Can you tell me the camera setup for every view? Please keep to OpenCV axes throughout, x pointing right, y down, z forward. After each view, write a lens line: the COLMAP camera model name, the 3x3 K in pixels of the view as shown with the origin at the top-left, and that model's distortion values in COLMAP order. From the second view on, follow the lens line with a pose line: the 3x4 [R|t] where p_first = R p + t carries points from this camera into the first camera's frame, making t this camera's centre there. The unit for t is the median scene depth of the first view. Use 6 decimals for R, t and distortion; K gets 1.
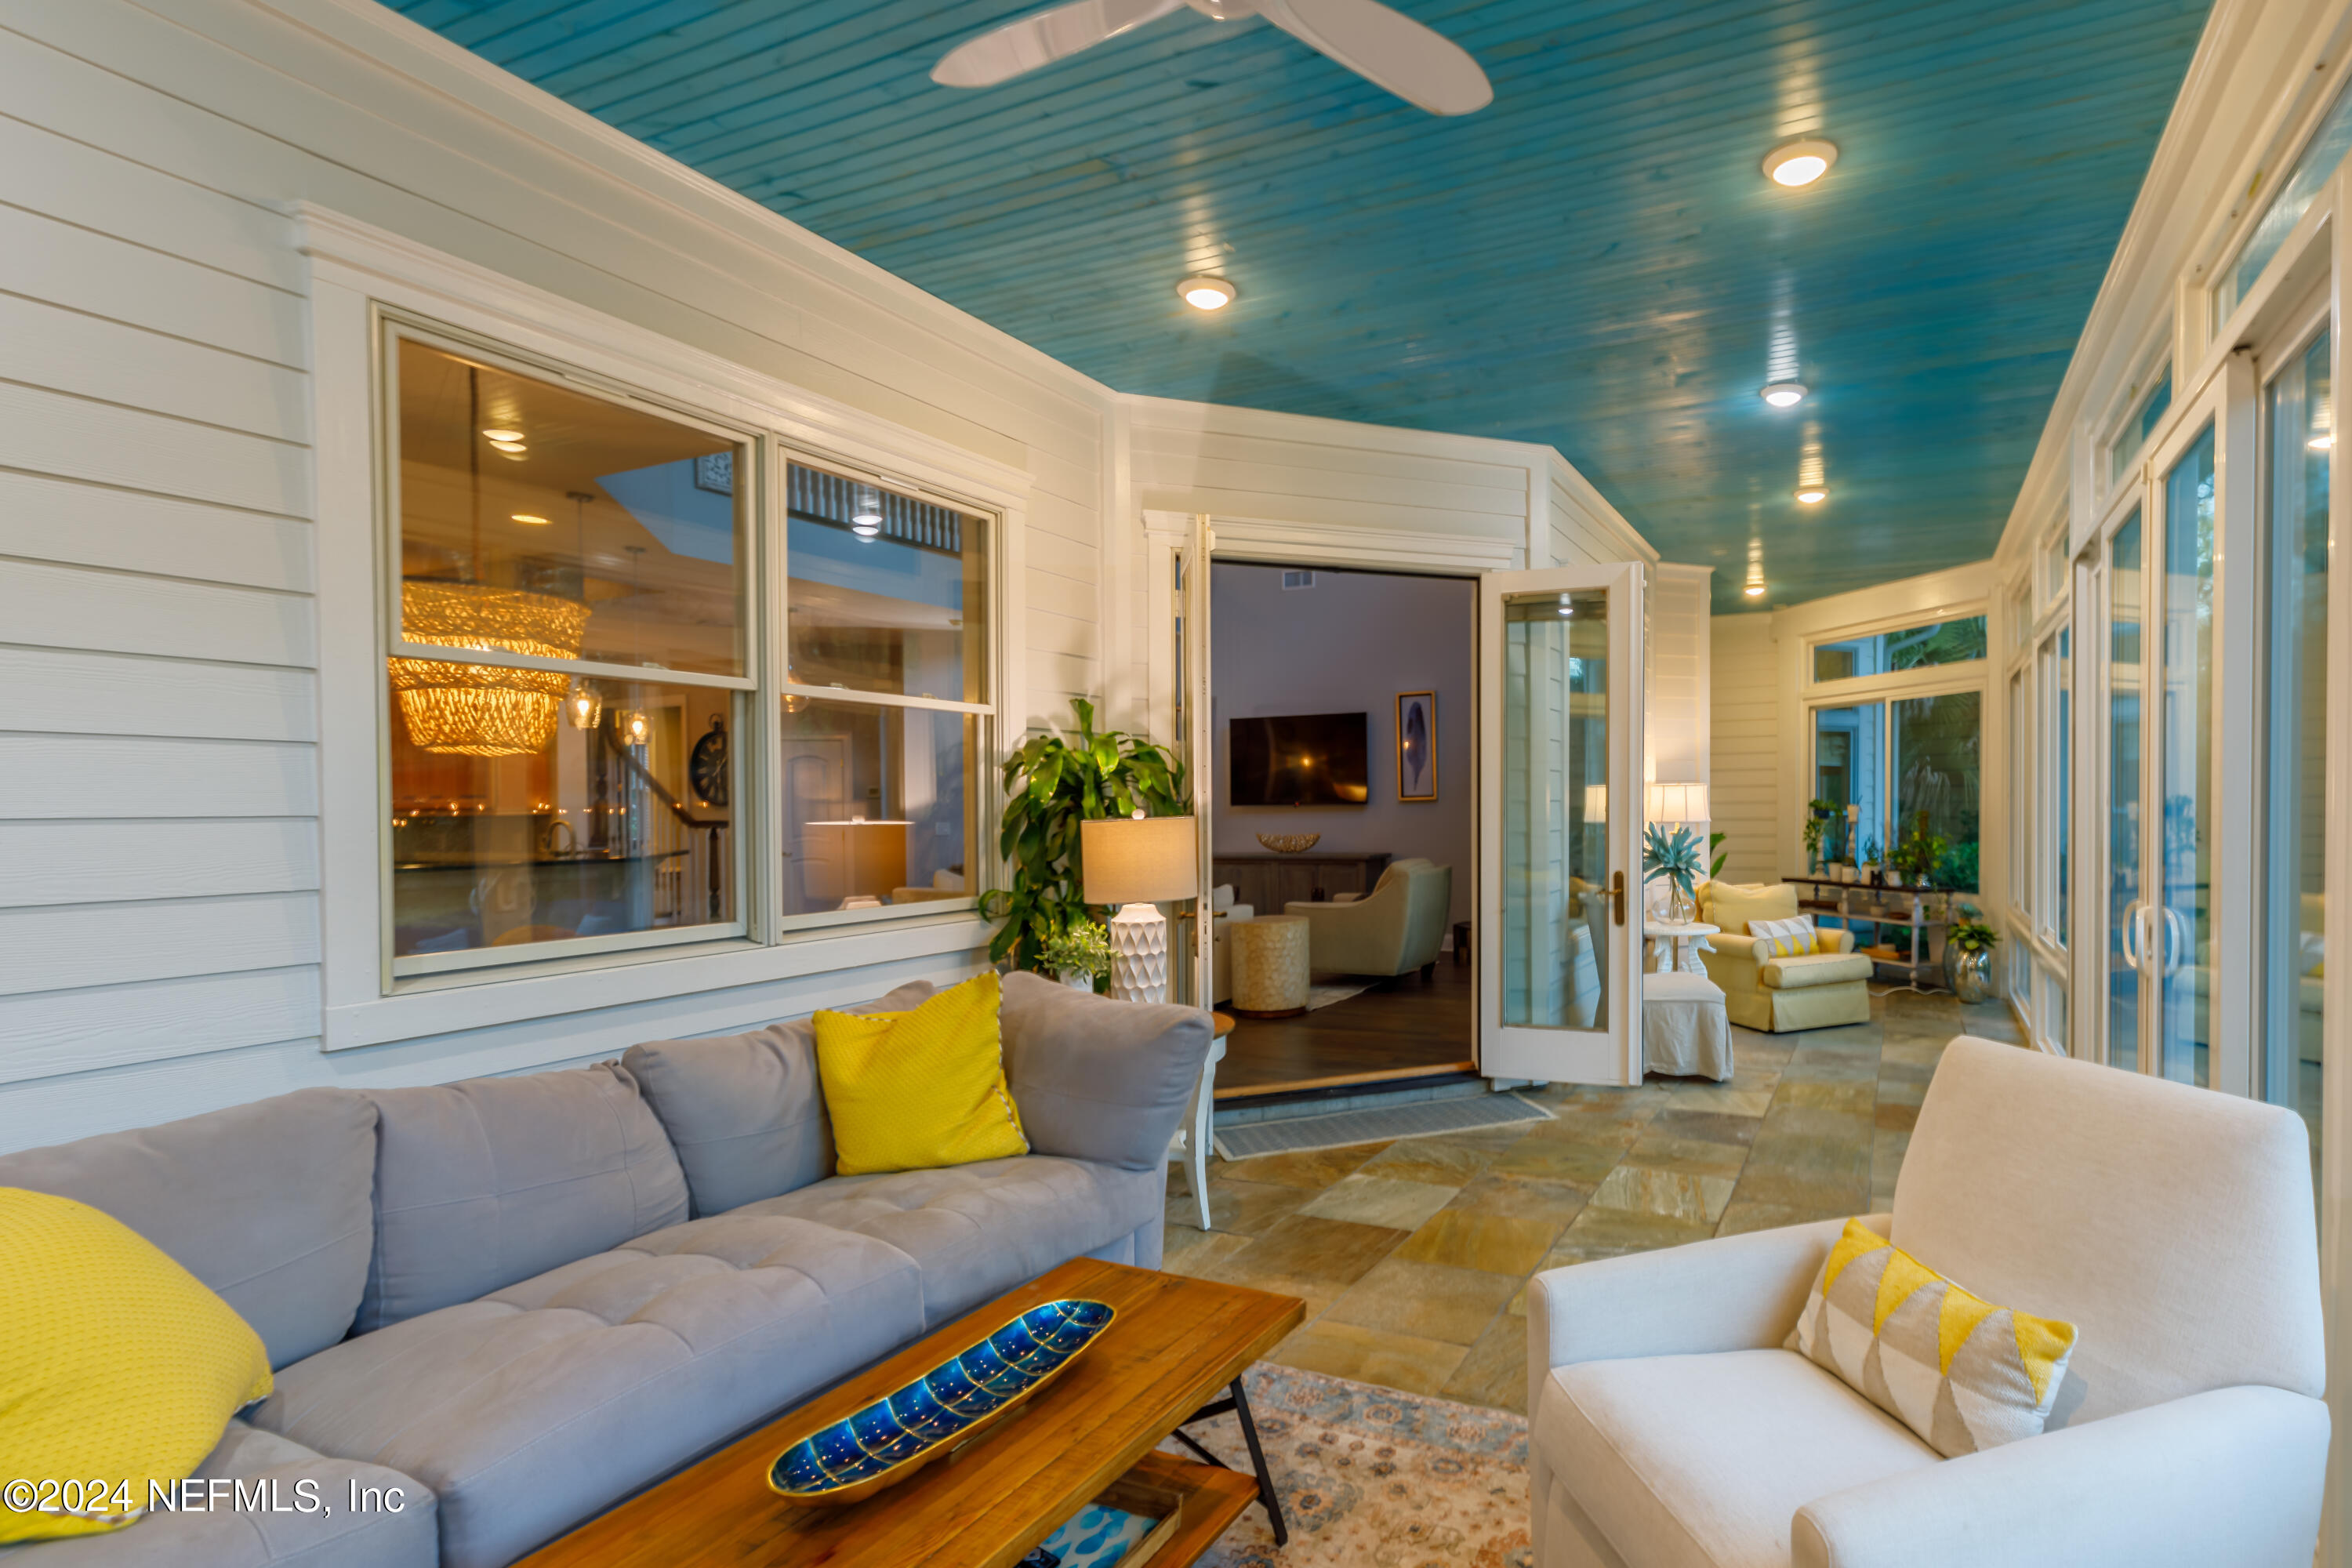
lens RADIAL K [[1101.6, 0, 1216.4], [0, 1101.6, 826.1], [0, 0, 1]] dist [0.004929, 0.000263]
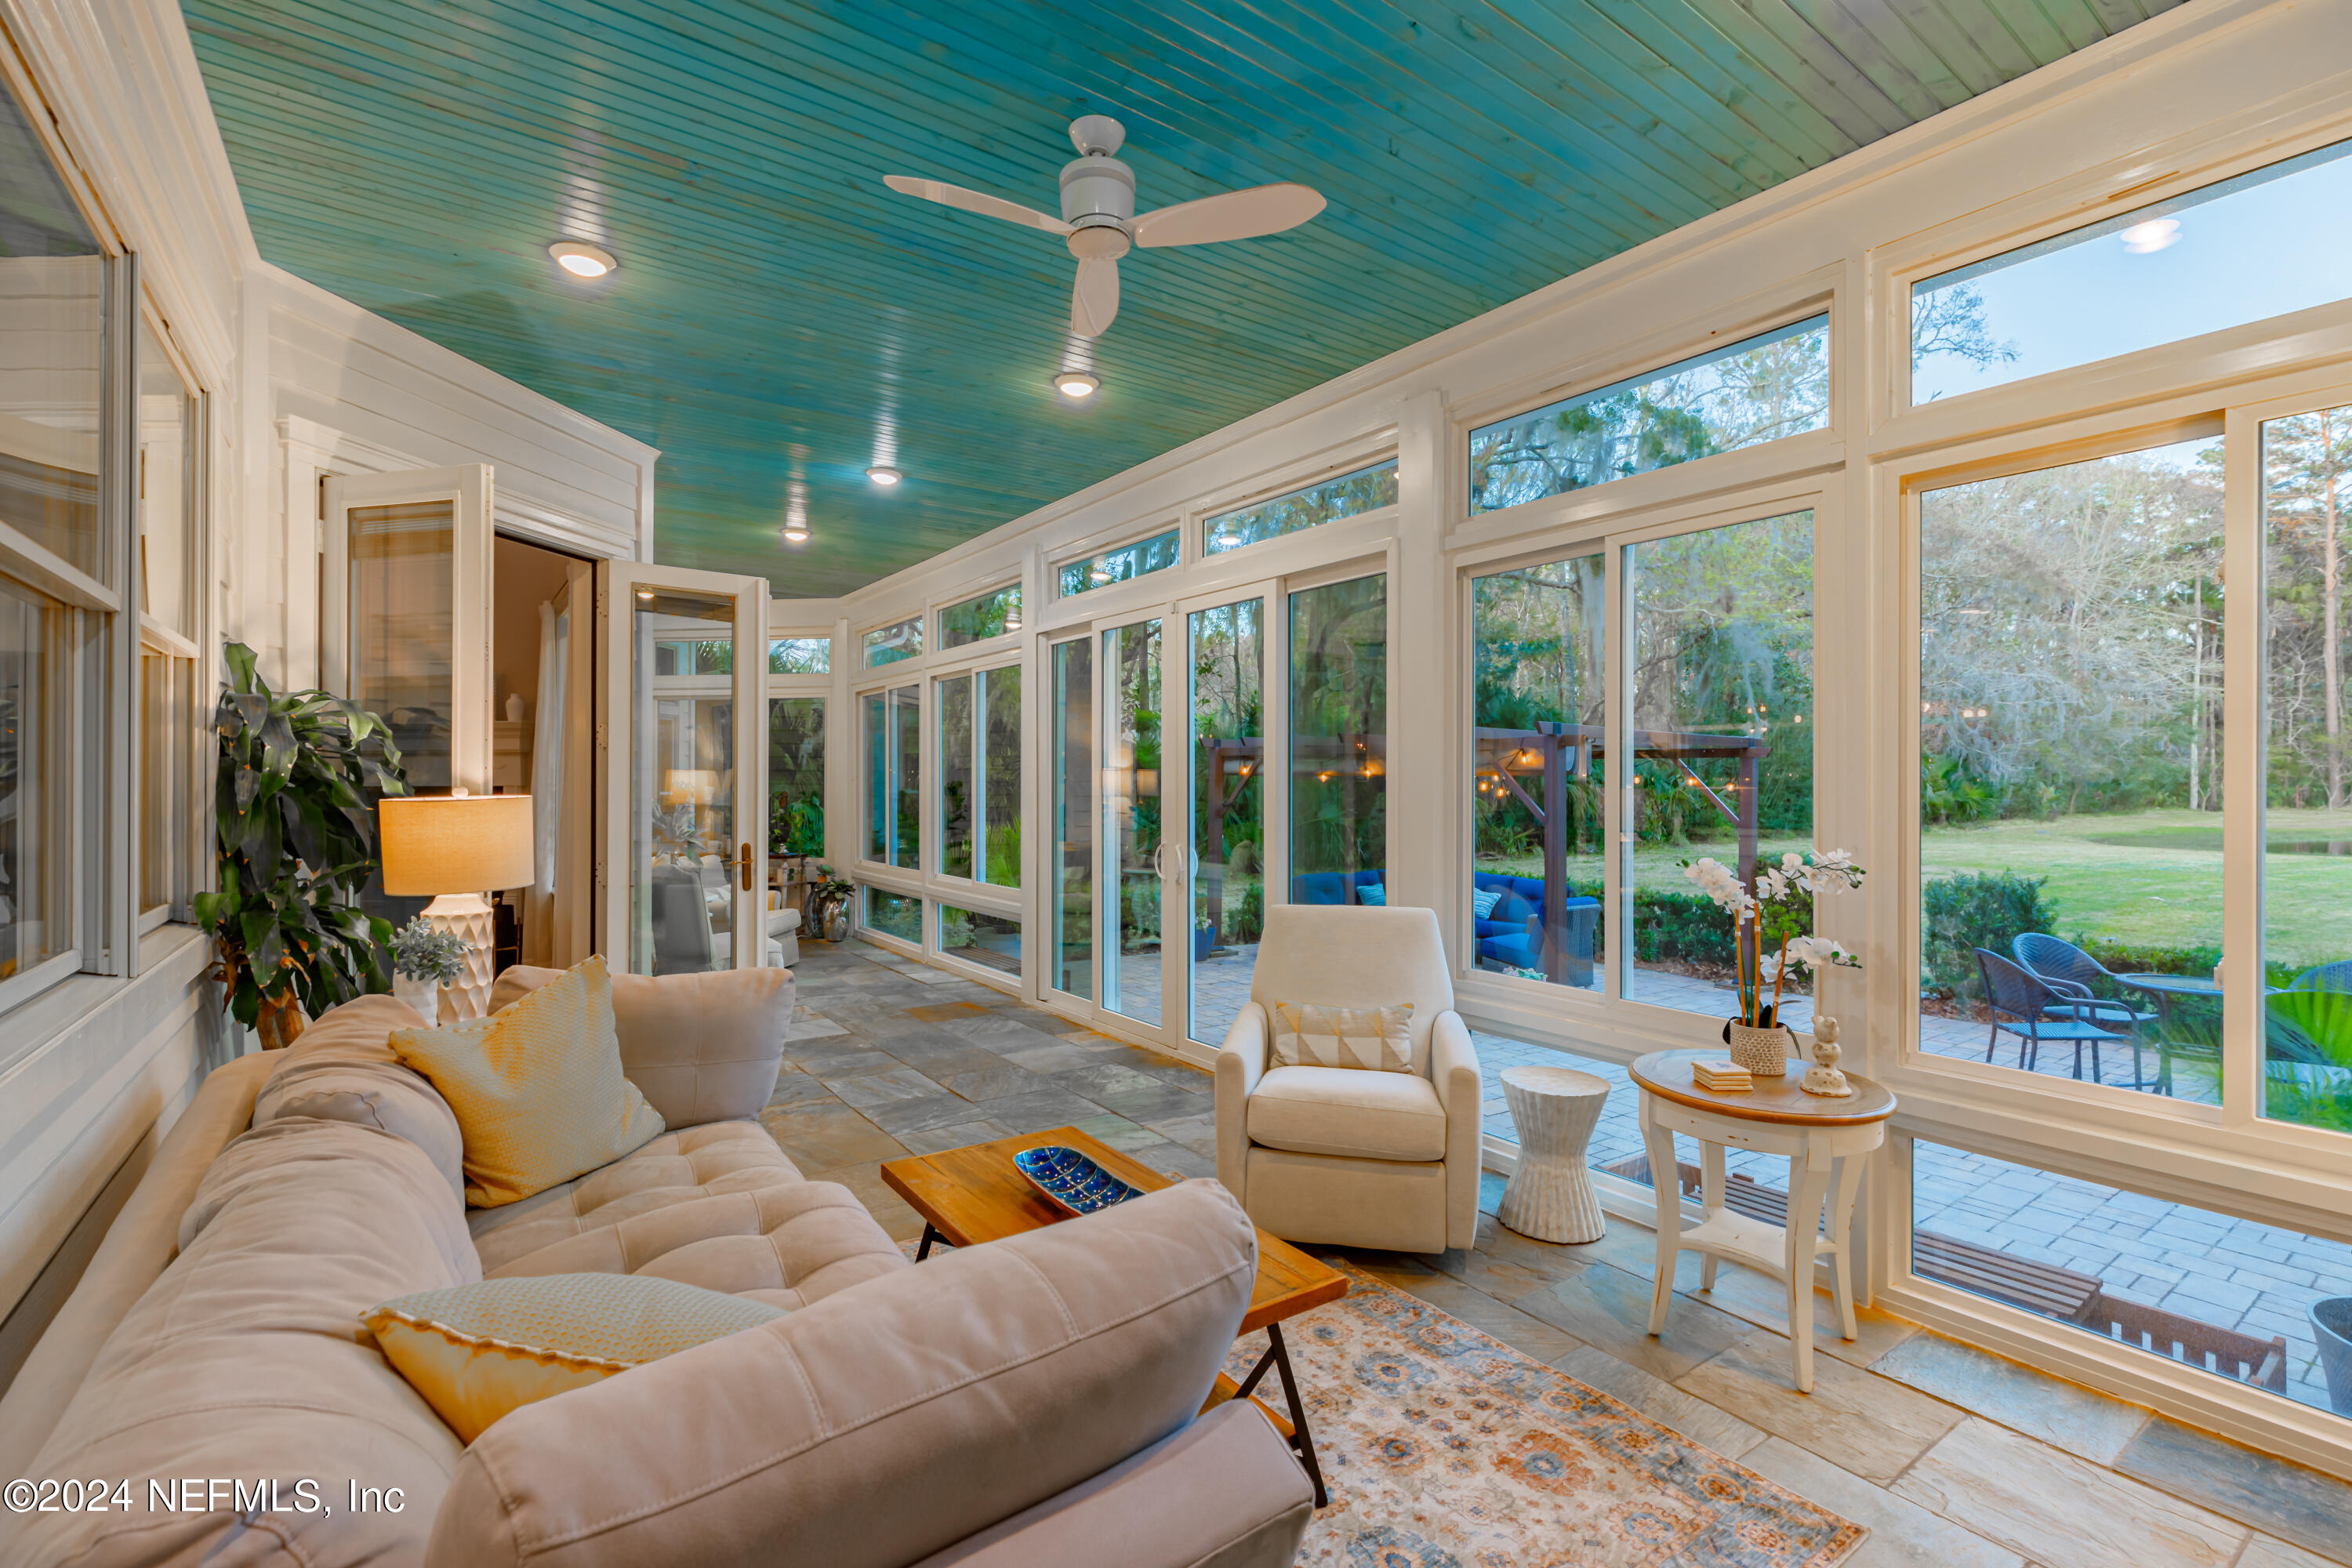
lens RADIAL K [[1059.7, 0, 1176.0], [0, 1059.7, 784.0], [0, 0, 1]] dist [-0.000316, -0.000081]
pose [[0.519062, 0.009399, 0.854685, -0.390161], [0.008686, 0.999830, -0.016271, 0.000601], [-0.854692, 0.015870, 0.518892, 0.051280]]
